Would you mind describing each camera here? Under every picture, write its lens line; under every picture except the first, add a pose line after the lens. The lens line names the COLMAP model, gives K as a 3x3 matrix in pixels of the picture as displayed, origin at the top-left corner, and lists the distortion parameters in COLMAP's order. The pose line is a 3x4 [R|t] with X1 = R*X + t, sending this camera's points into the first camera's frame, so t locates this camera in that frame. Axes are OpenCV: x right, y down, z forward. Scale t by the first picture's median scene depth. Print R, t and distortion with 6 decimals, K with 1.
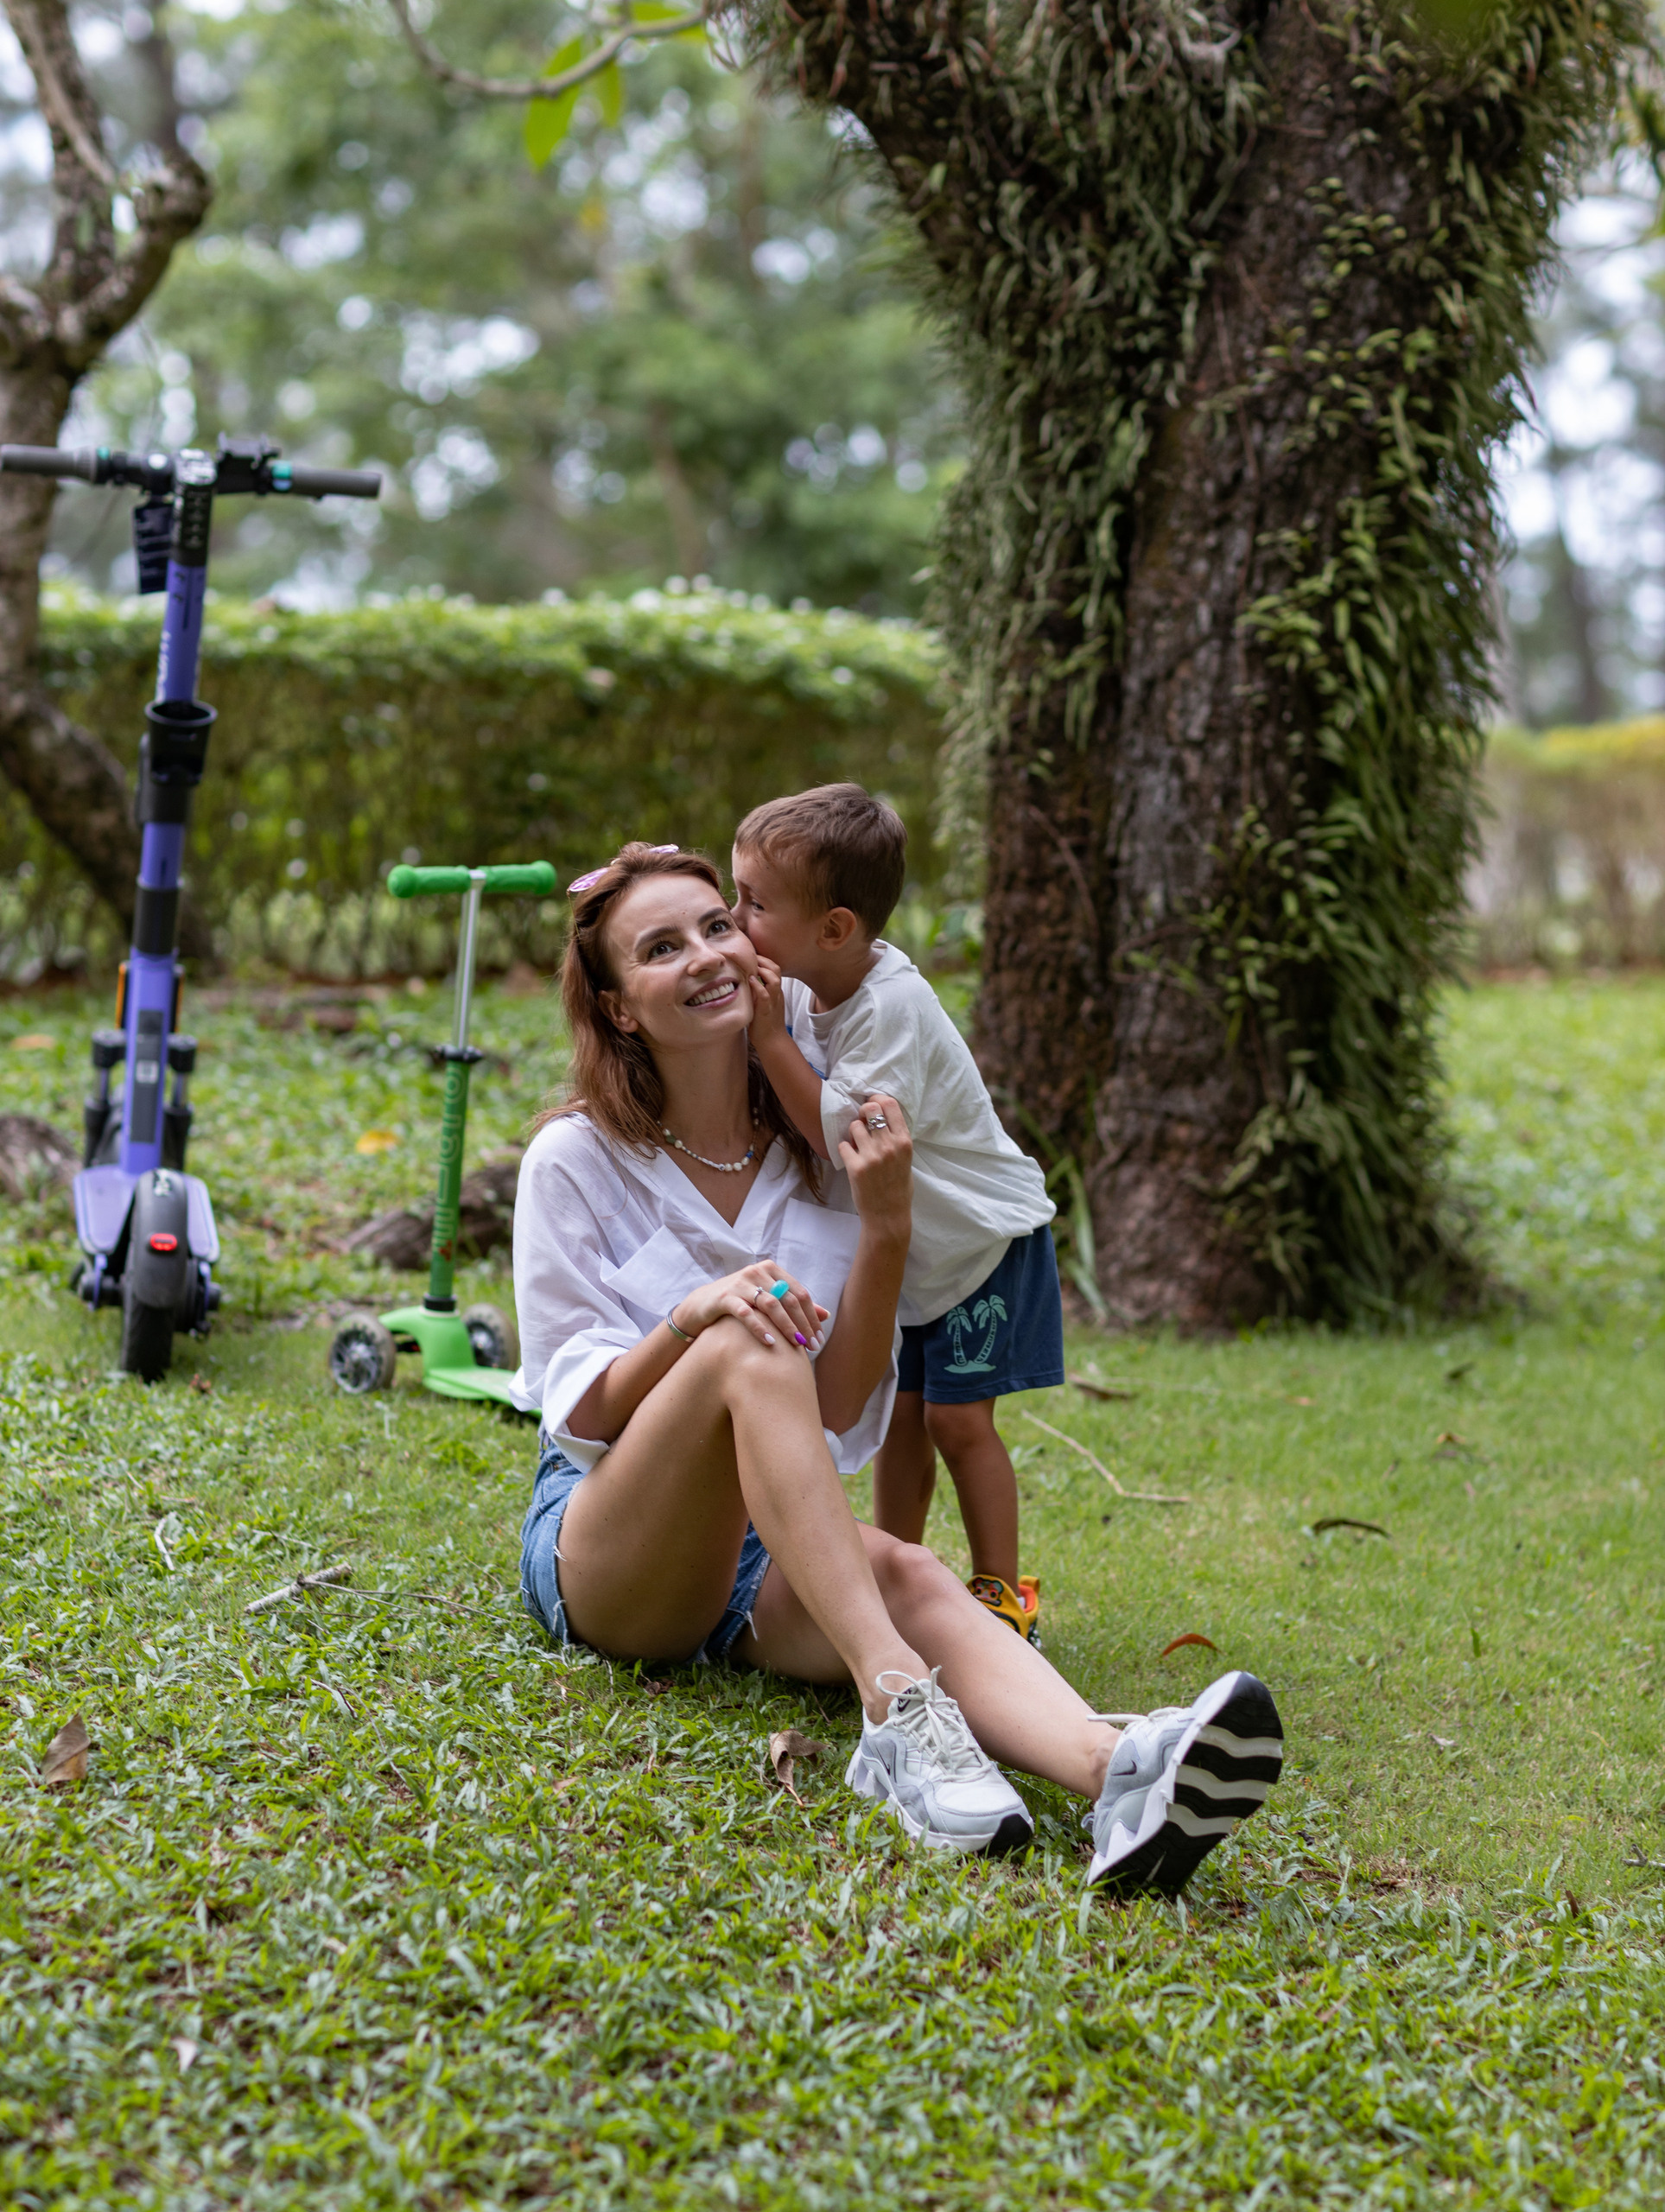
lens RADIAL K [[5918.0, 0, 834.1], [0, 5918.0, 1444.3], [0, 0, 1]] dist [0.015801, -0.409955]
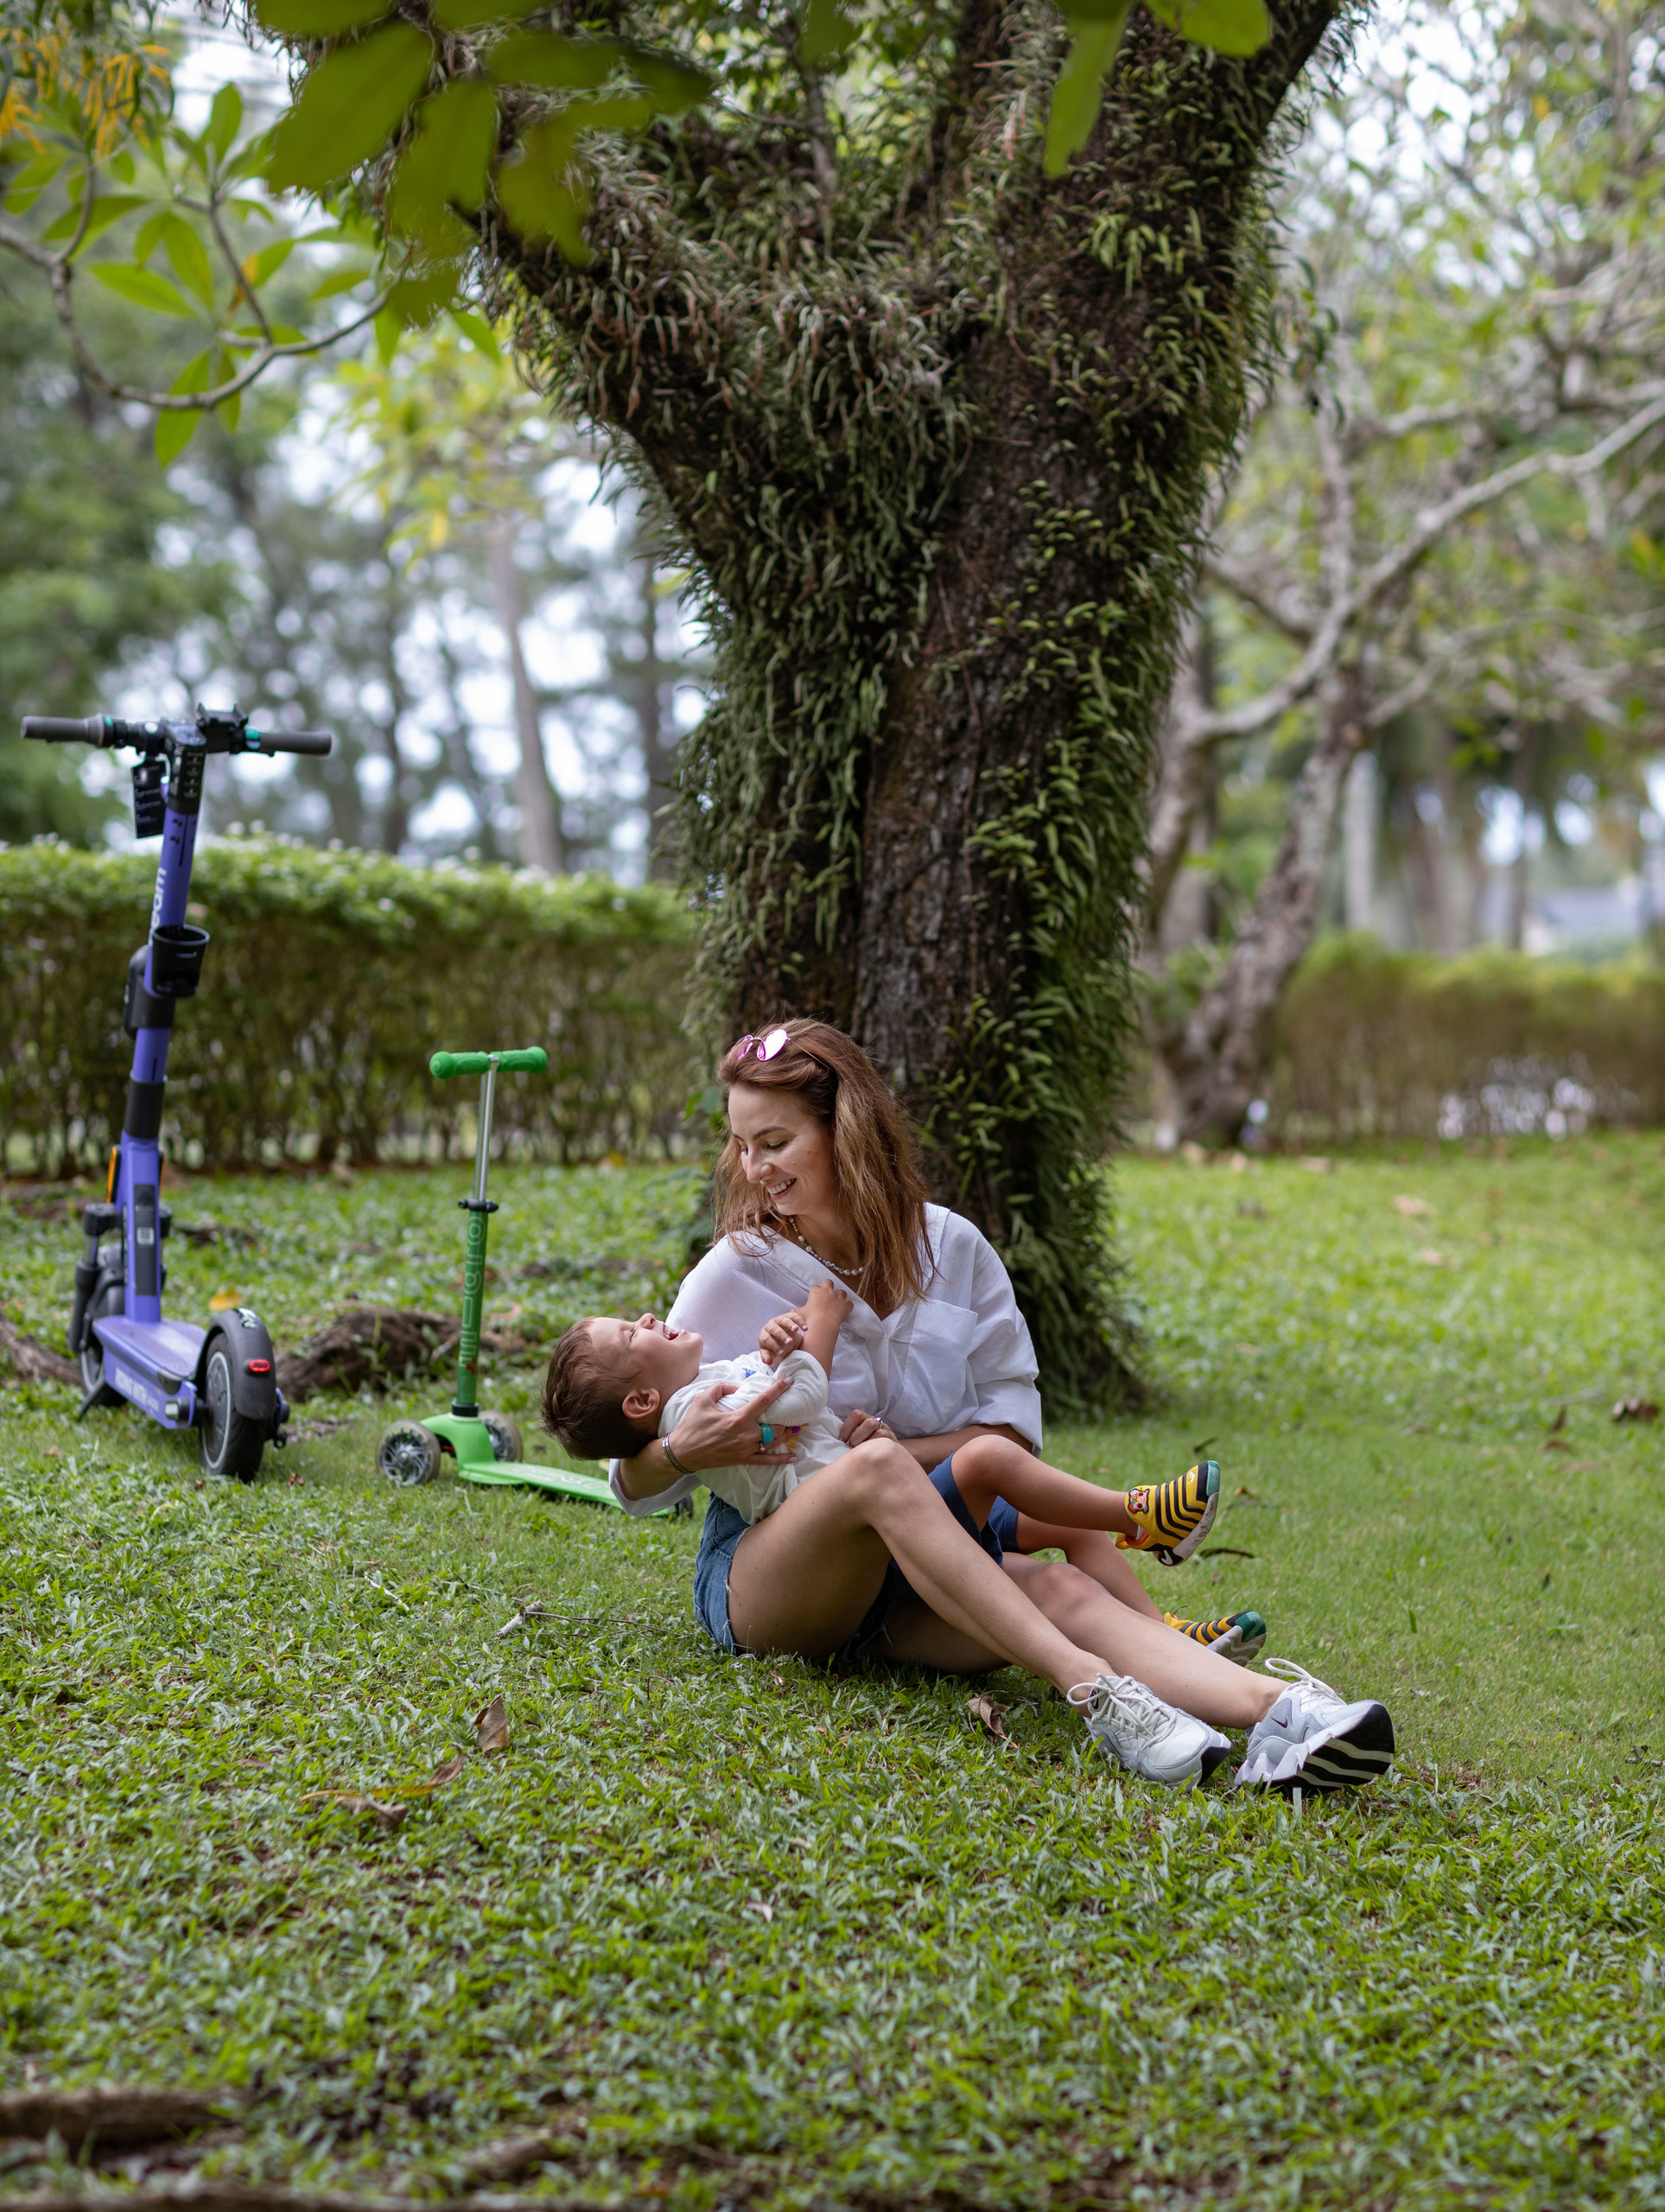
lens RADIAL K [[5798.8, 0, 879.2], [0, 5798.8, 1412.7], [0, 0, 1]] dist [0.015090, -0.155565]
pose [[0.981492, -0.040236, 0.187229, -0.179636], [0.048334, 0.998074, -0.038883, 0.023679], [-0.185304, 0.047213, 0.981546, -0.162365]]
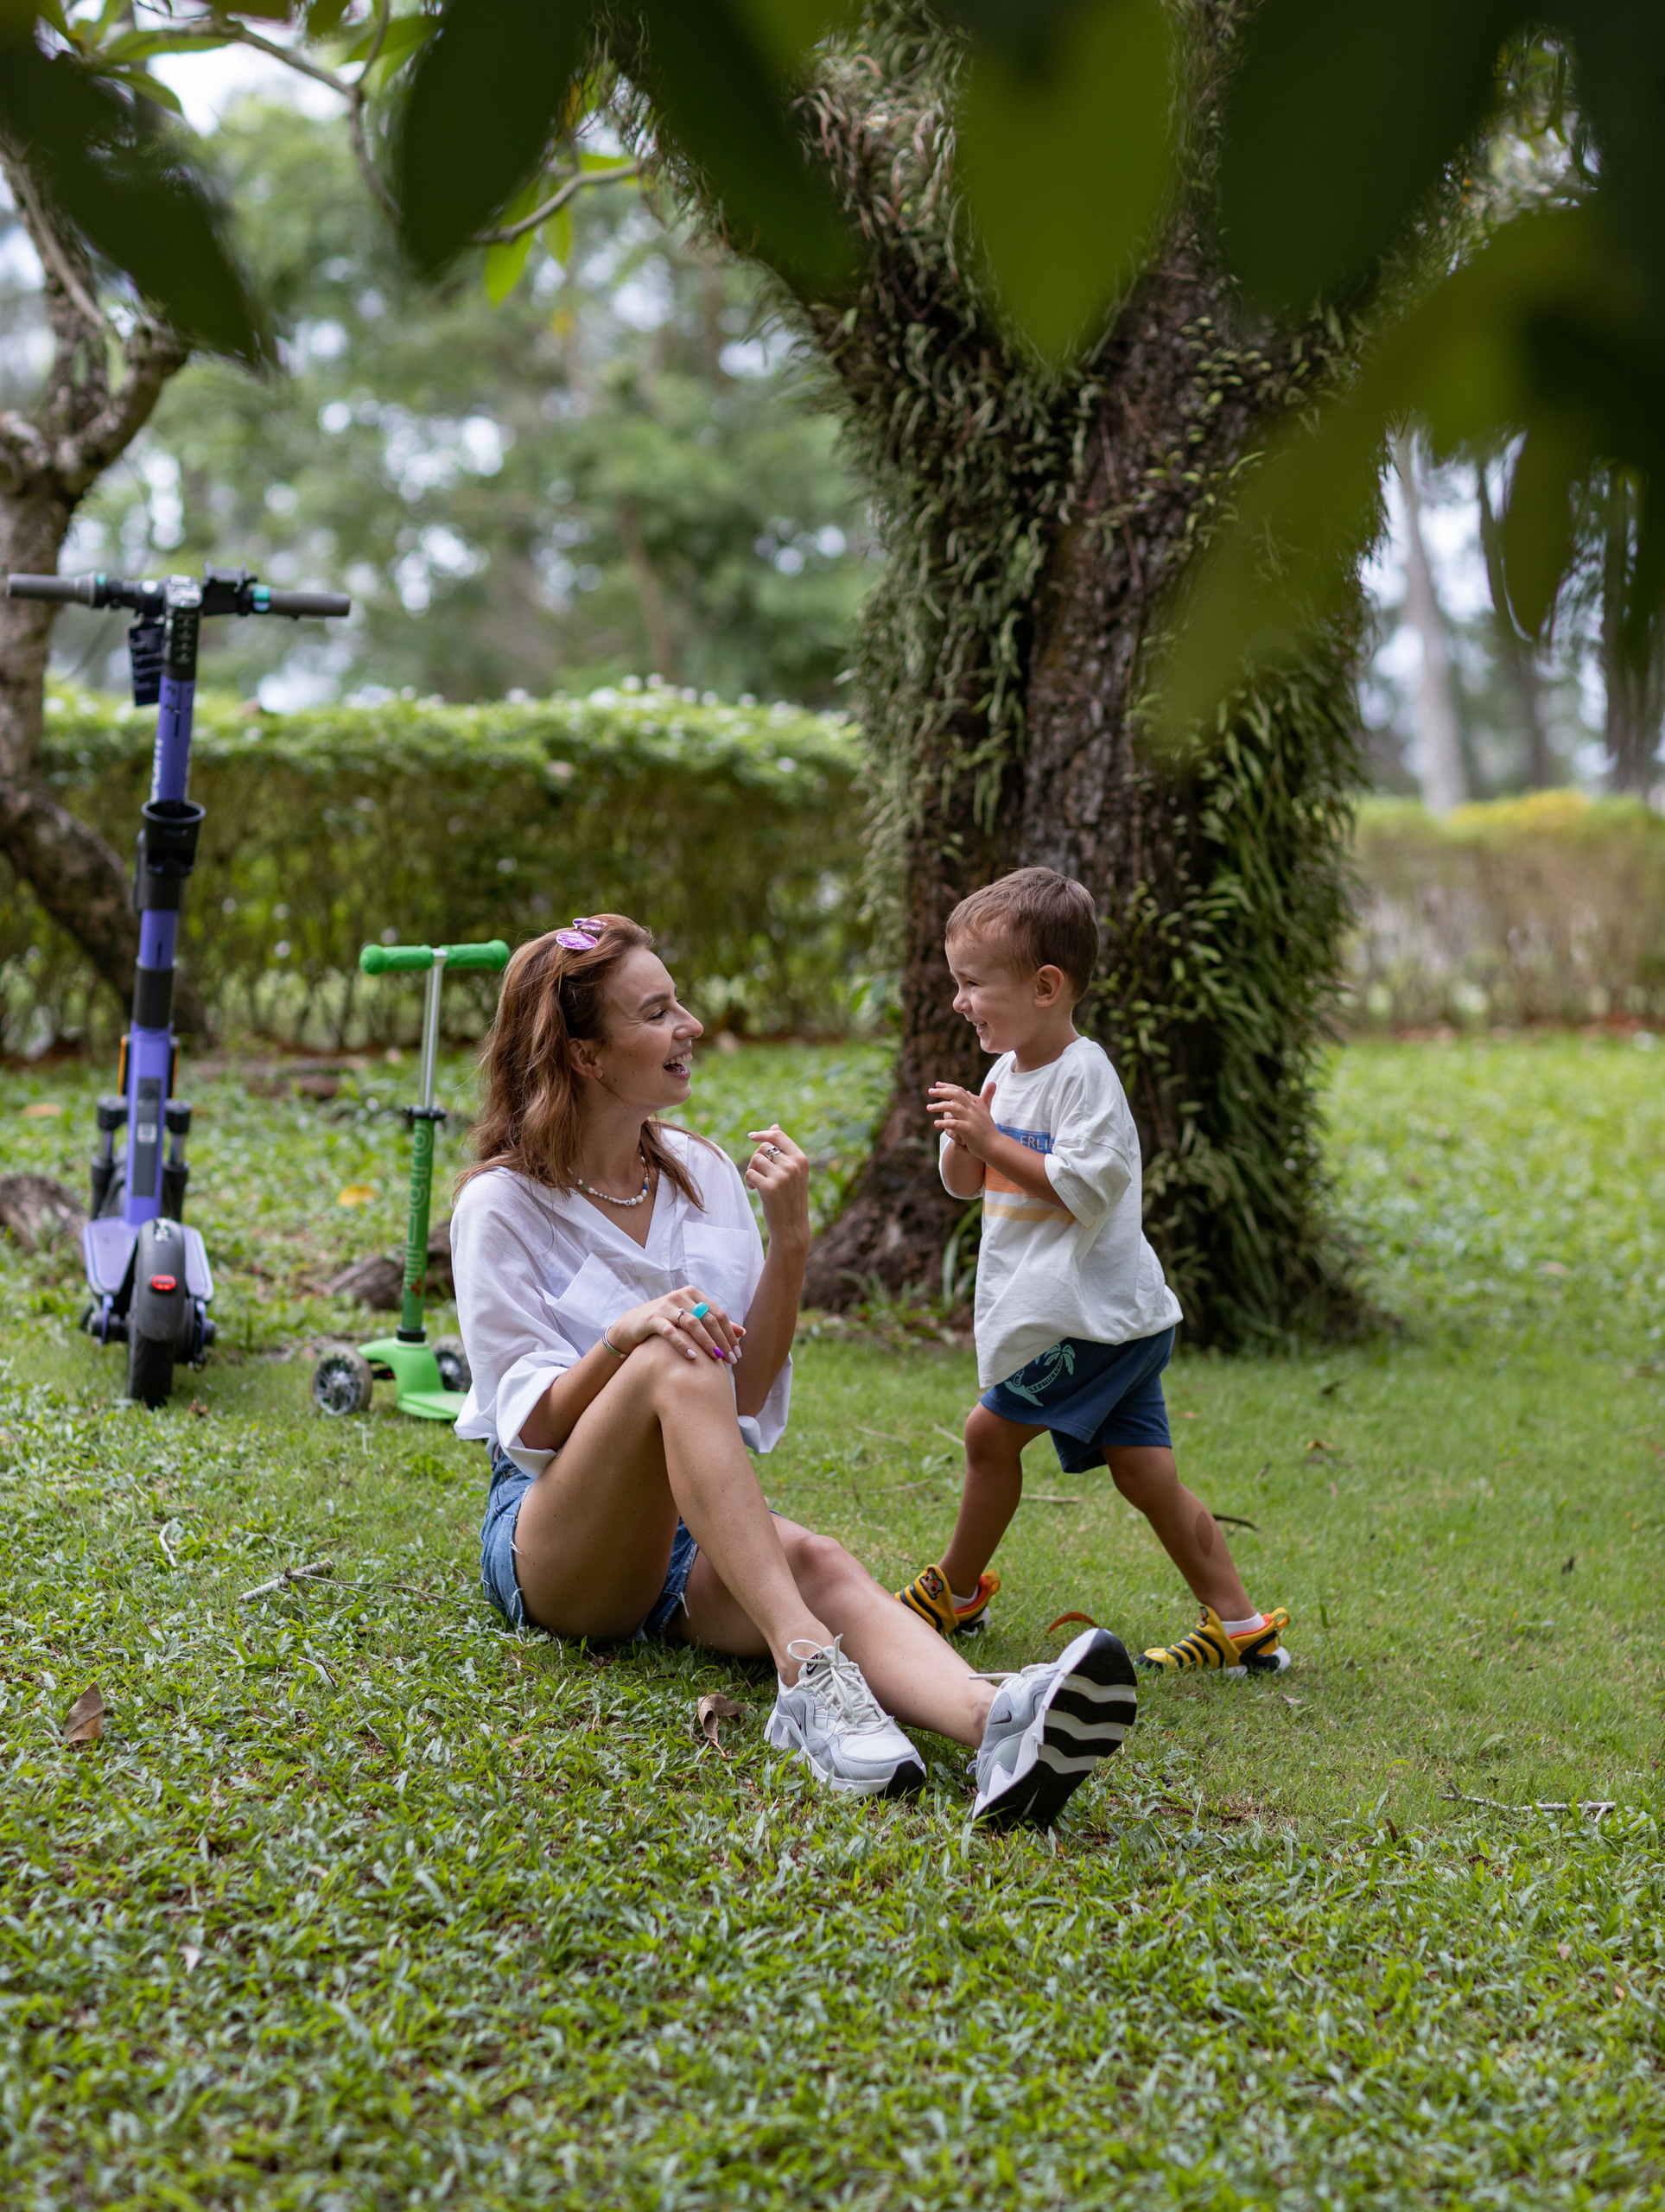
lens RADIAL K [[5798.8, 0, 879.2], [0, 5798.8, 1412.7], [0, 0, 1]] dist [0.015090, -0.155565]
pose [[0.999861, -0.013436, 0.009898, 0.009473], [0.013592, 0.999782, -0.015858, 0.008267], [-0.009683, 0.015990, 0.999825, -0.085676]]
